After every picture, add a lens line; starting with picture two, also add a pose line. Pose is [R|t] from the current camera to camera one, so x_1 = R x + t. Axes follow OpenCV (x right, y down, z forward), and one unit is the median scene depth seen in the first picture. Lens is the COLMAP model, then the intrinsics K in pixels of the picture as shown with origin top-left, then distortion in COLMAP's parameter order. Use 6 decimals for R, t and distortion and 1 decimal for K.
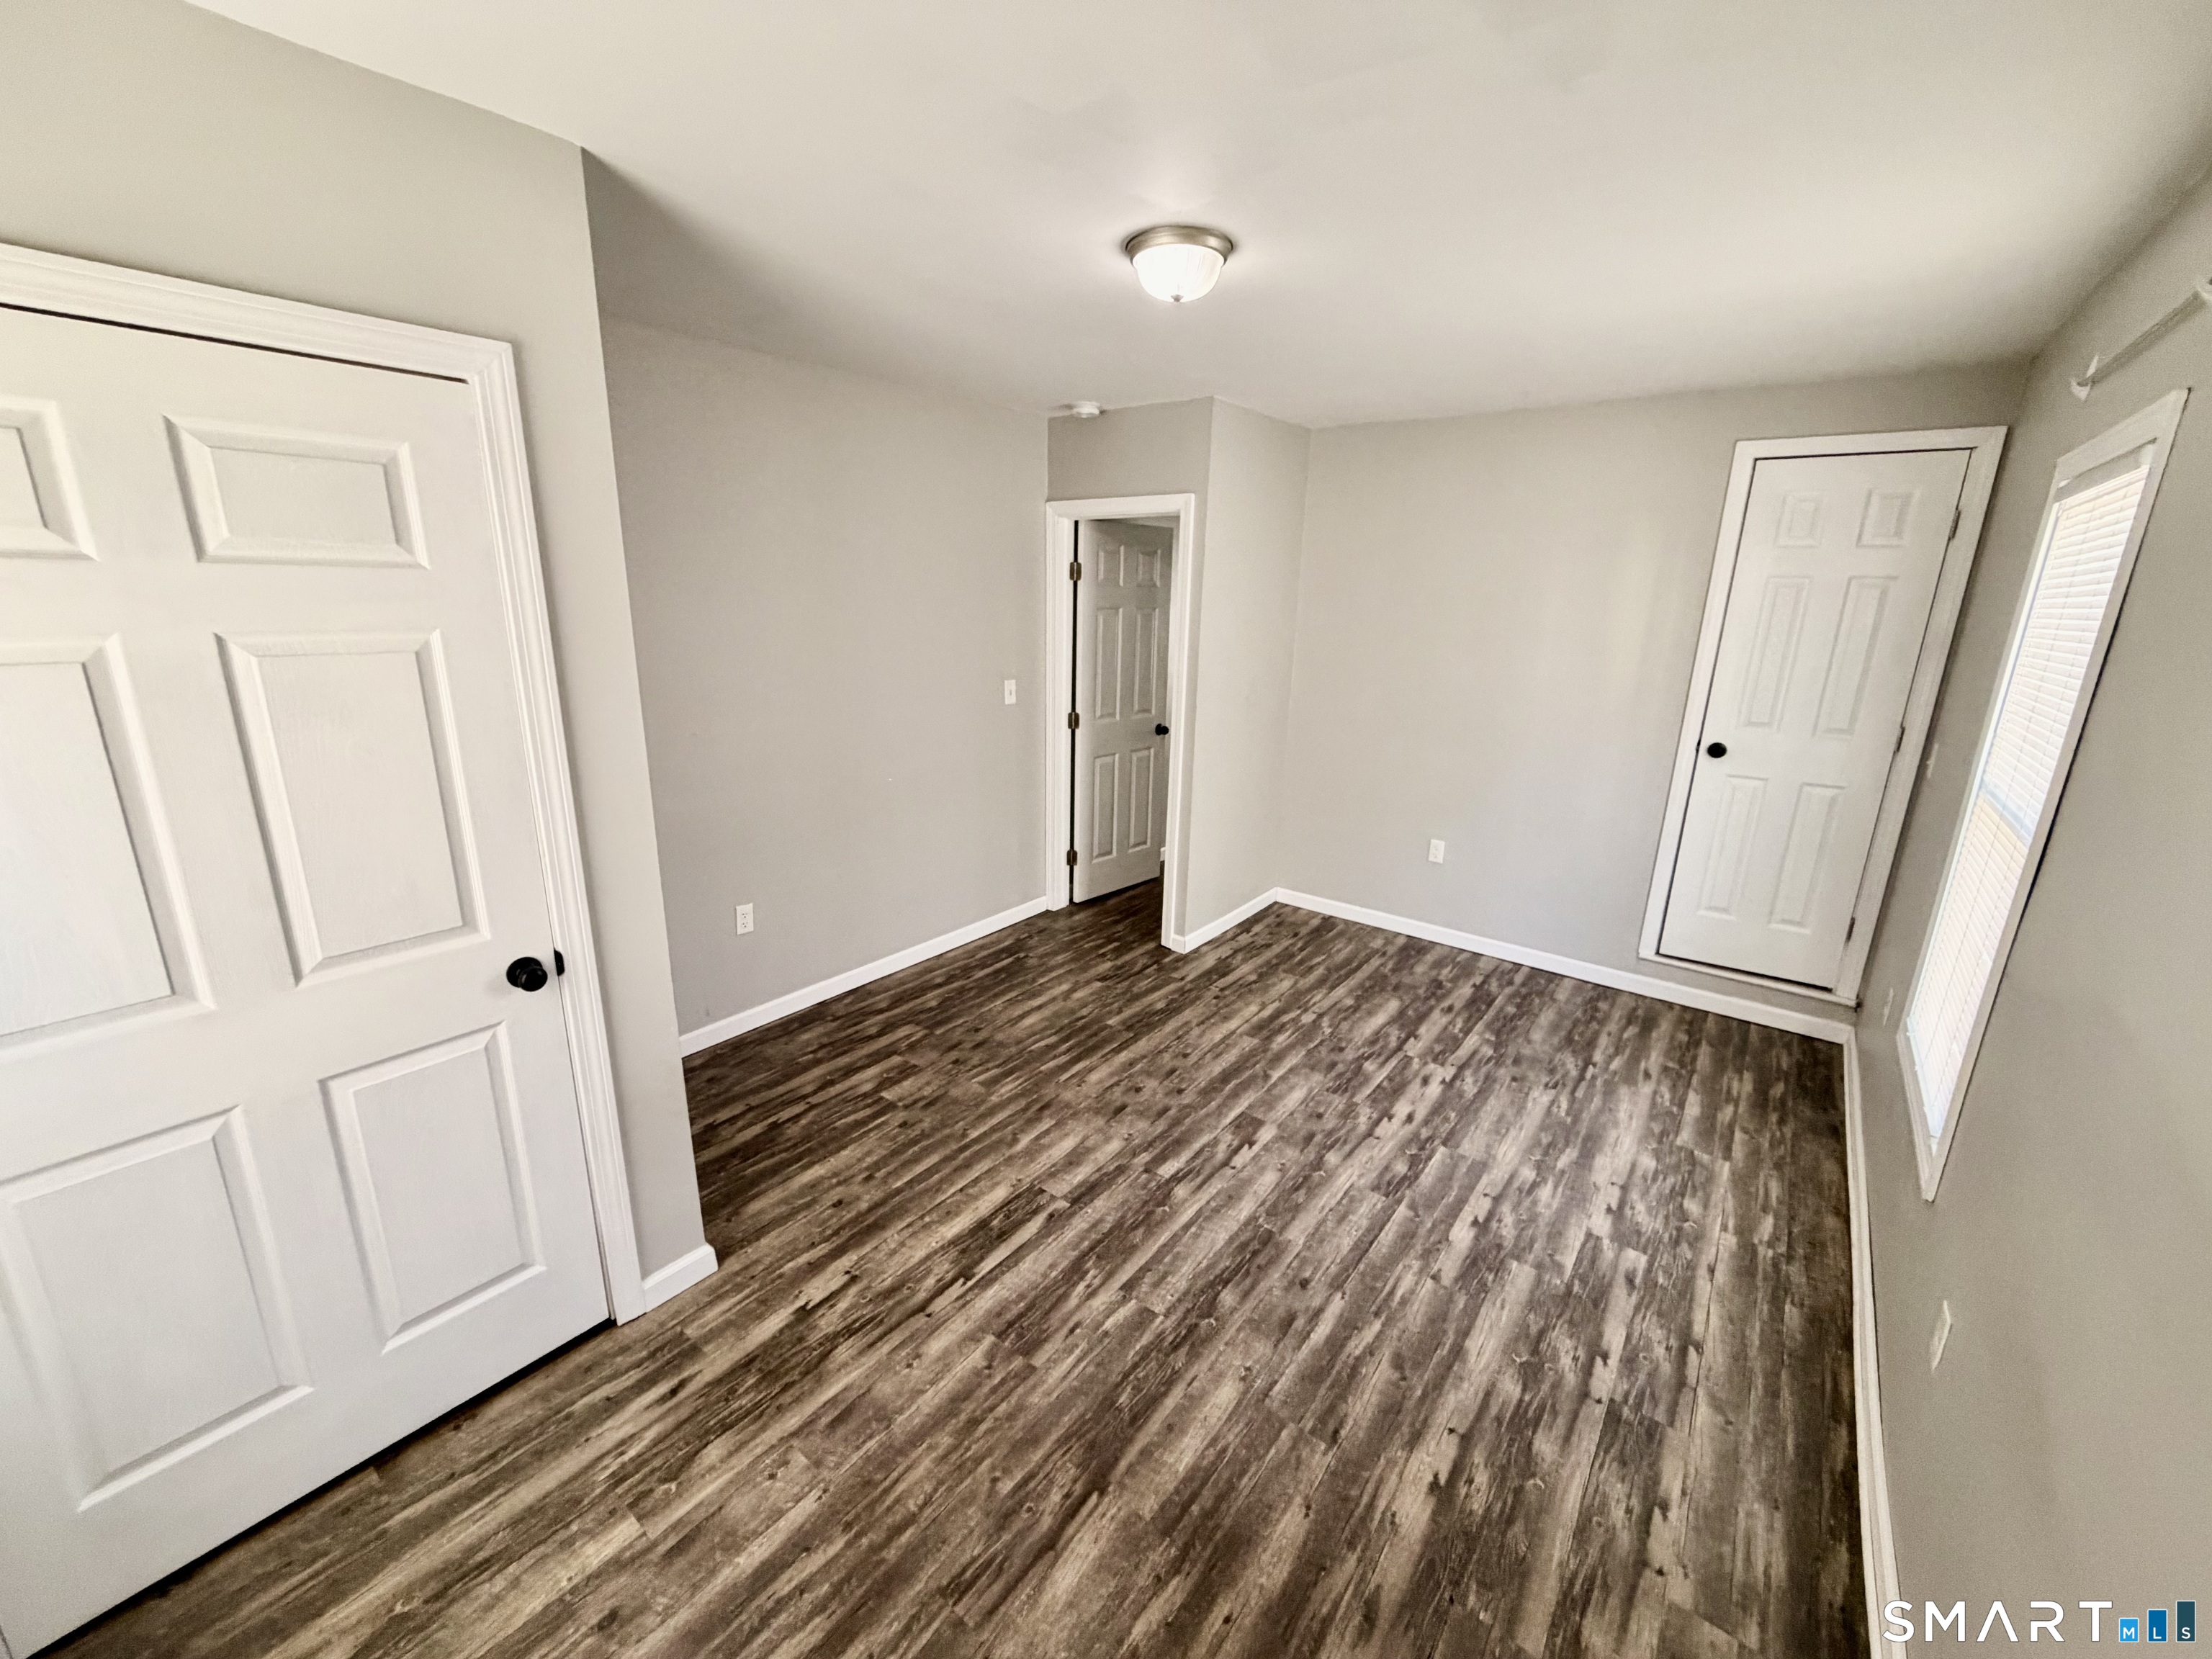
lens RADIAL K [[878.3, 0, 1099.6], [0, 878.3, 826.8], [0, 0, 1]] dist [-0.001590, 0.000329]
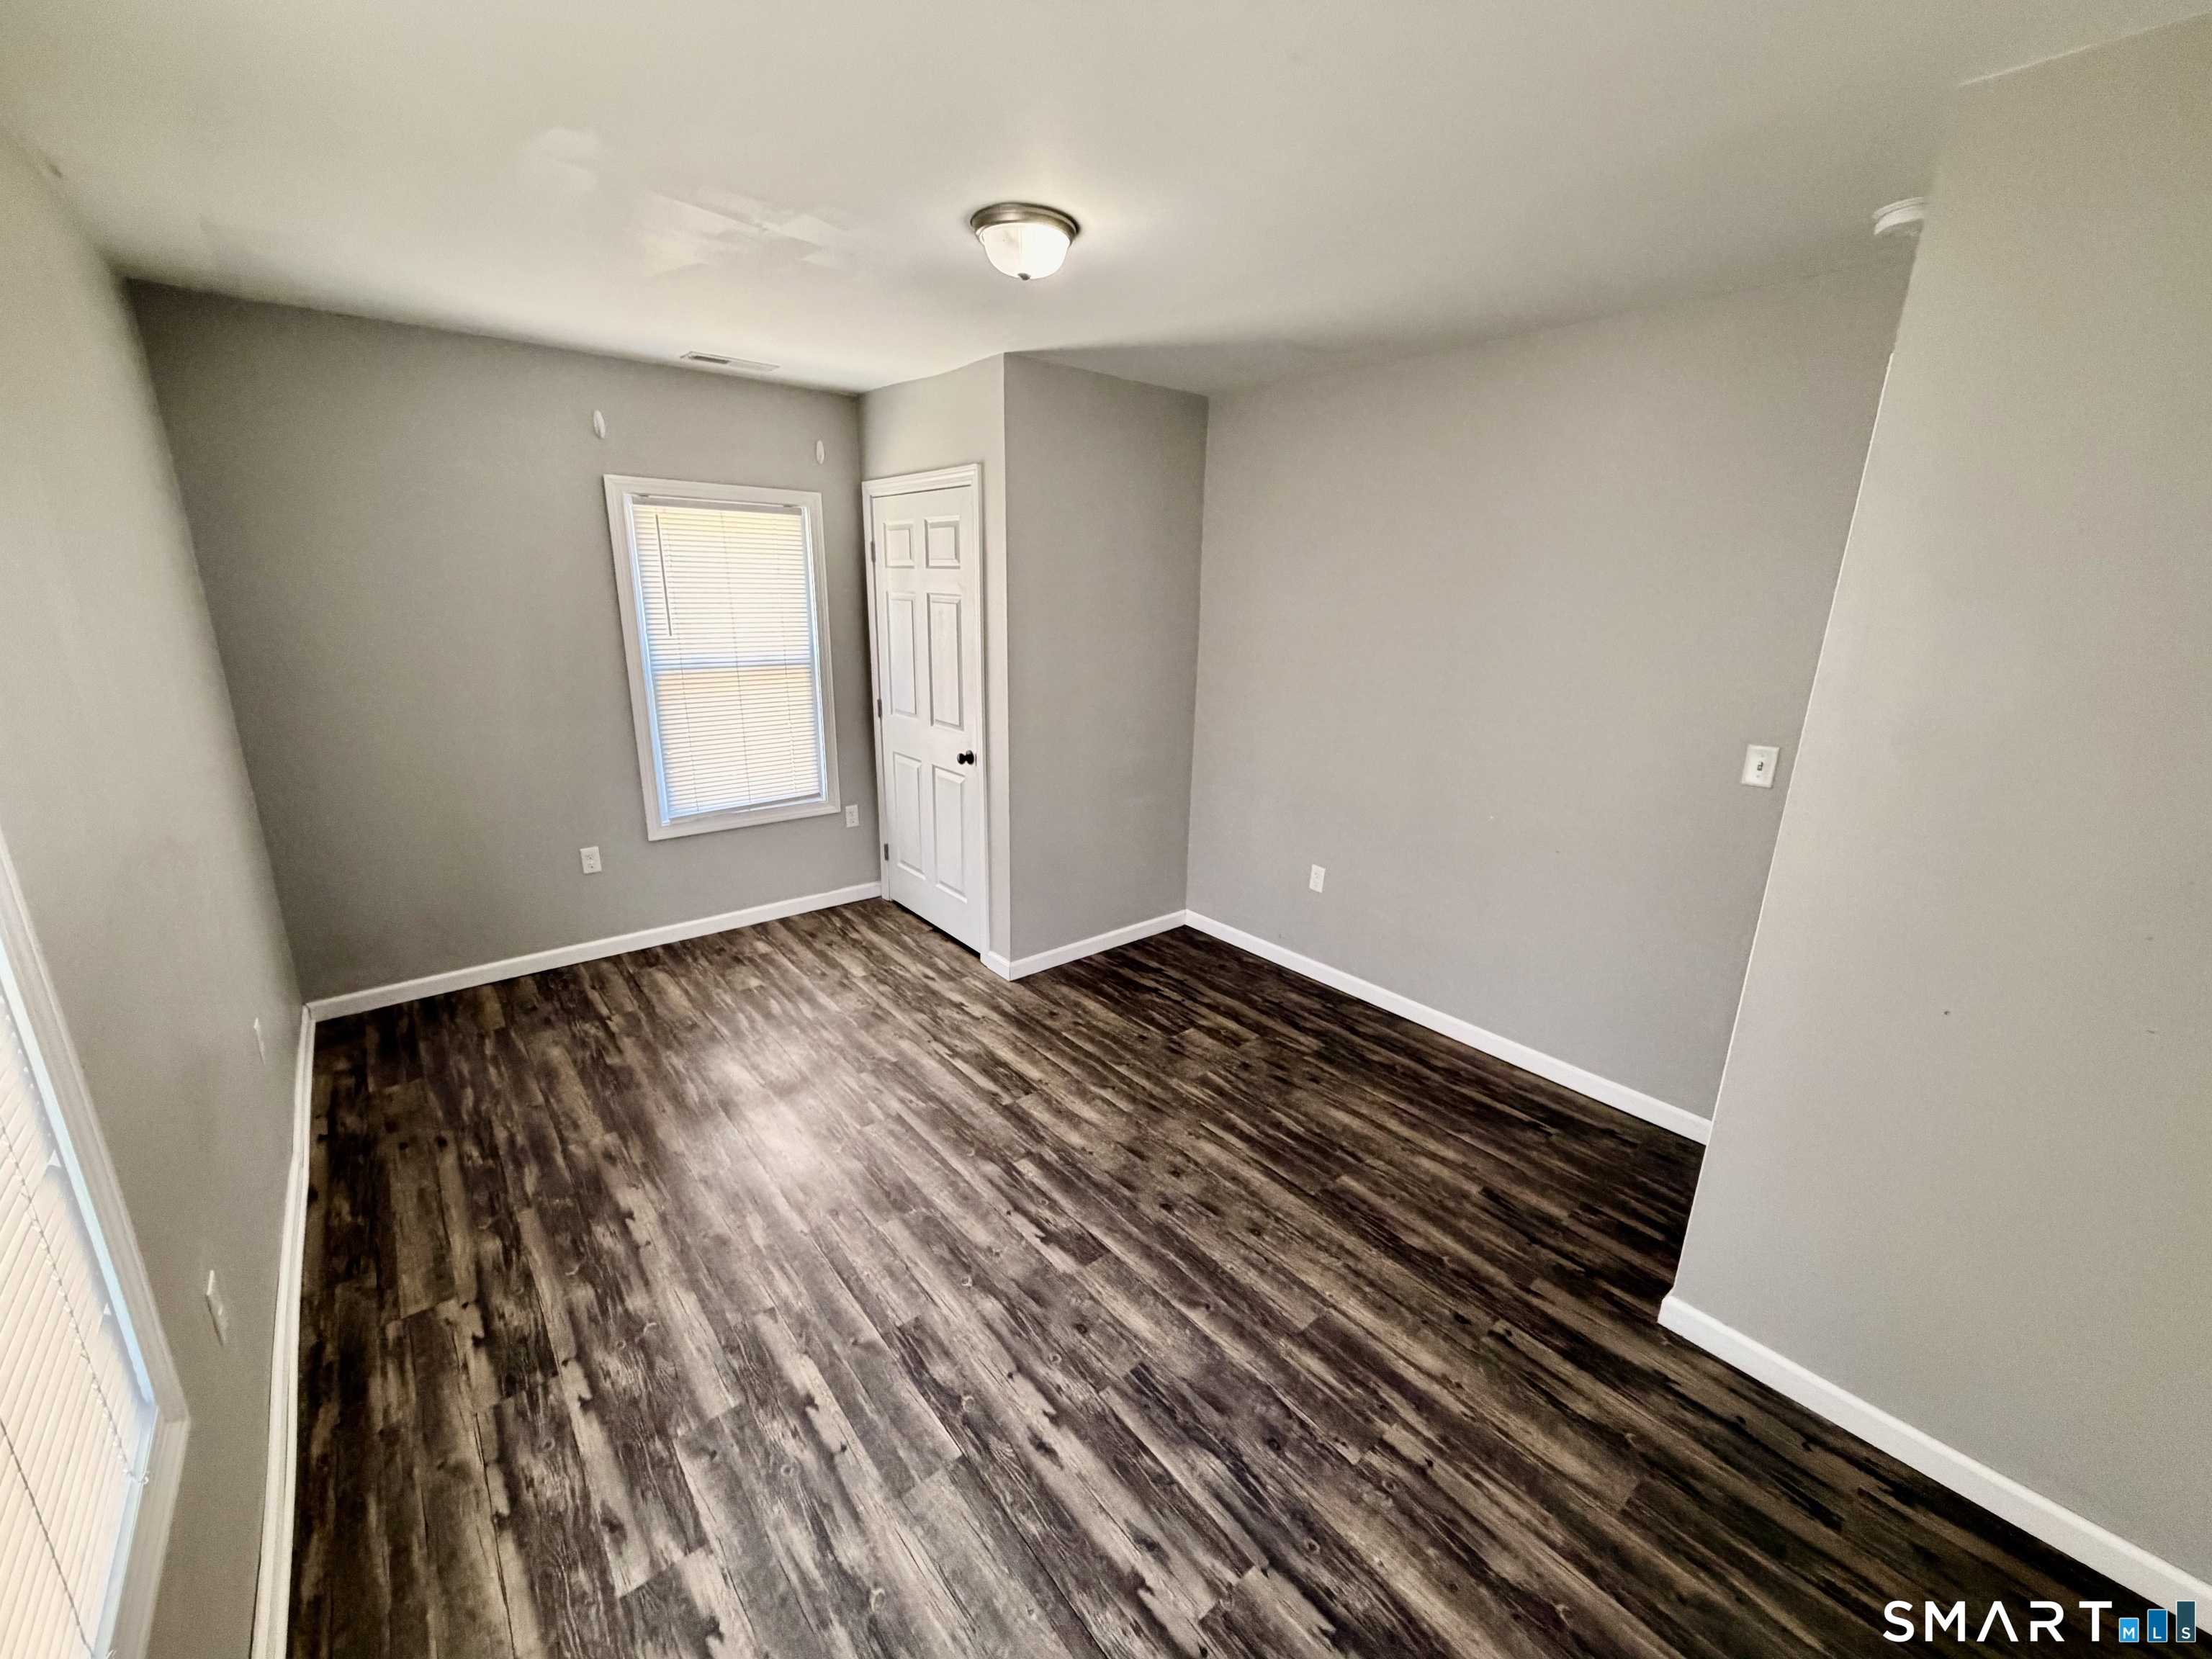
lens RADIAL K [[878.3, 0, 1099.6], [0, 878.3, 826.8], [0, 0, 1]] dist [-0.001590, 0.000329]
pose [[-0.208273, 0.241137, -0.947879, 0.935647], [-0.281793, 0.913243, 0.294243, -0.276387], [0.936598, 0.328389, -0.122253, 1.122984]]
